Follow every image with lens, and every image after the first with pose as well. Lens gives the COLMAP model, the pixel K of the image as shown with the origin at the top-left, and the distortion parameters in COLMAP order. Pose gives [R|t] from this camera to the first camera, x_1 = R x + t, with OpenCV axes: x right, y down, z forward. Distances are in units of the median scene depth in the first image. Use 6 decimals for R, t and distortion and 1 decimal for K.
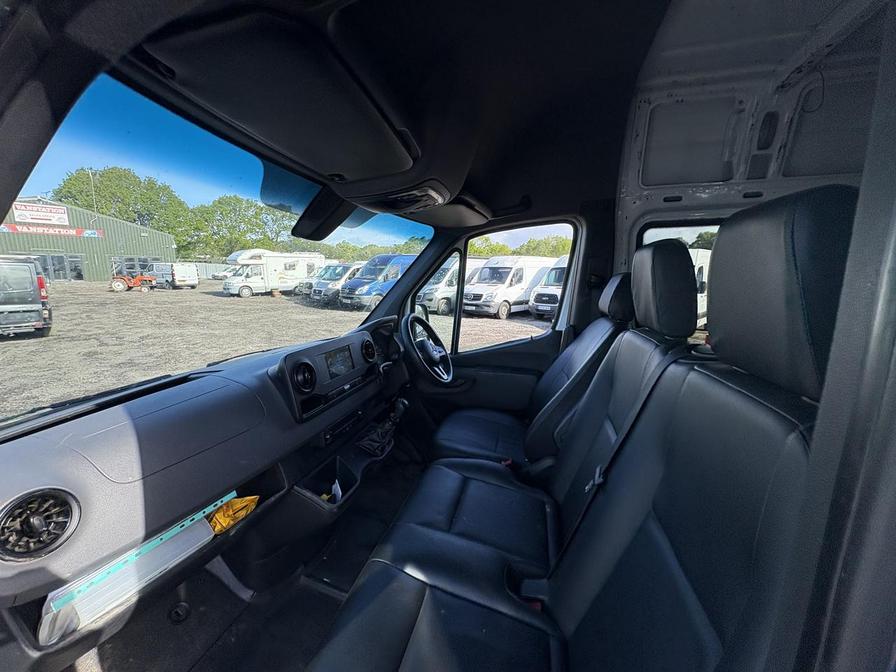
lens RADIAL K [[357.1, 0, 444.1], [0, 357.1, 335.4], [0, 0, 1]] dist [0.002999, -0.000438]
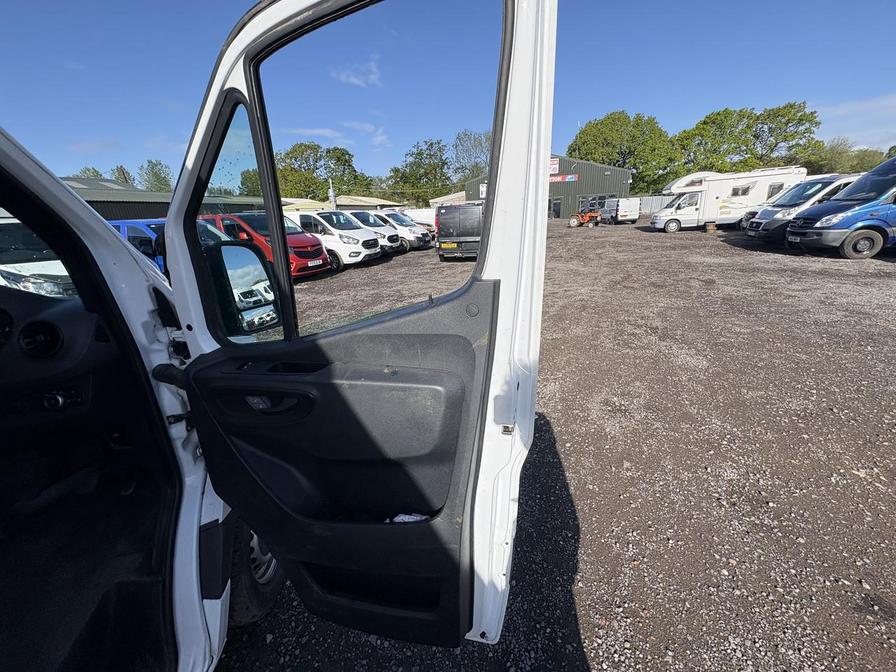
lens RADIAL K [[357.1, 0, 450.2], [0, 357.1, 333.8], [0, 0, 1]] dist [0.002999, -0.000438]
pose [[0.426623, 0.251872, -0.868650, 0.044338], [-0.101380, 0.967705, 0.230802, -0.012238], [0.898730, -0.010402, 0.438380, 0.111472]]
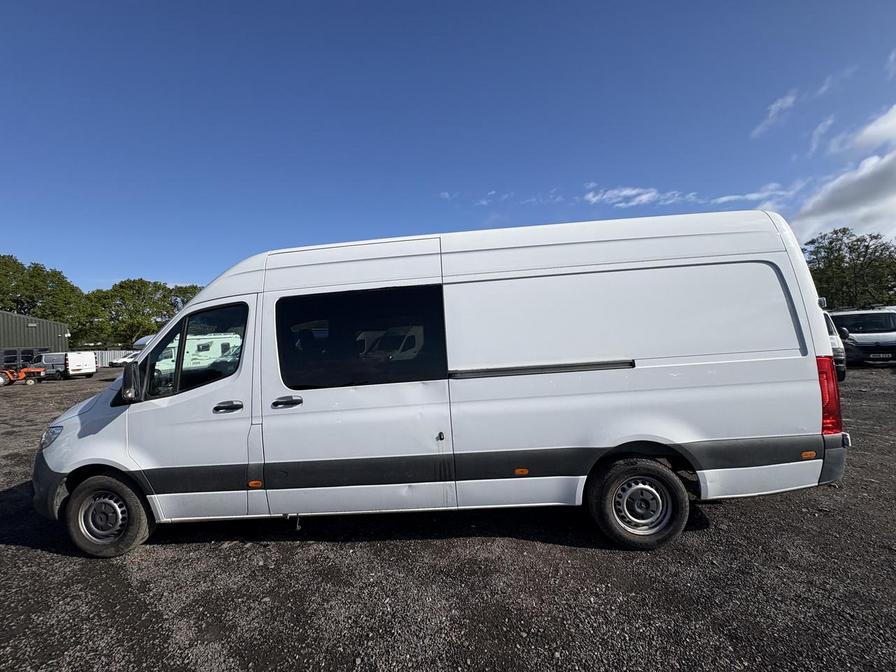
lens RADIAL K [[357.1, 0, 444.9], [0, 357.1, 335.3], [0, 0, 1]] dist [0.002999, -0.000438]
pose [[0.978679, -0.059667, 0.196536, 0.053876], [0.096296, 0.978486, -0.182459, 0.030210], [-0.181421, 0.197494, 0.963370, -0.138007]]
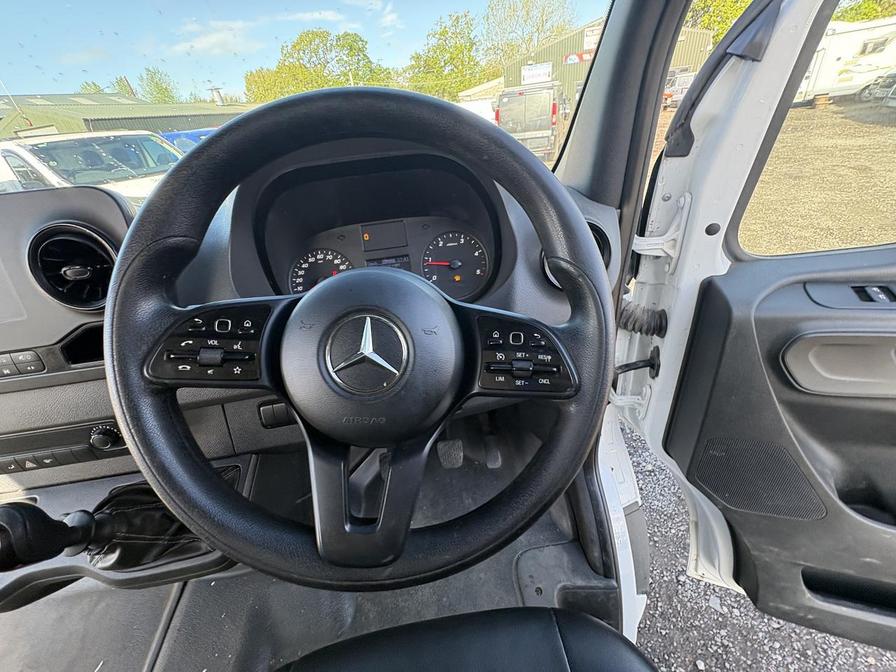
lens RADIAL K [[357.1, 0, 449.4], [0, 357.1, 334.5], [0, 0, 1]] dist [0.002999, -0.000438]
pose [[0.370329, 0.439290, -0.818463, 0.007427], [-0.049000, 0.889121, 0.455043, -0.003209], [0.927607, -0.128411, 0.350792, 0.073526]]
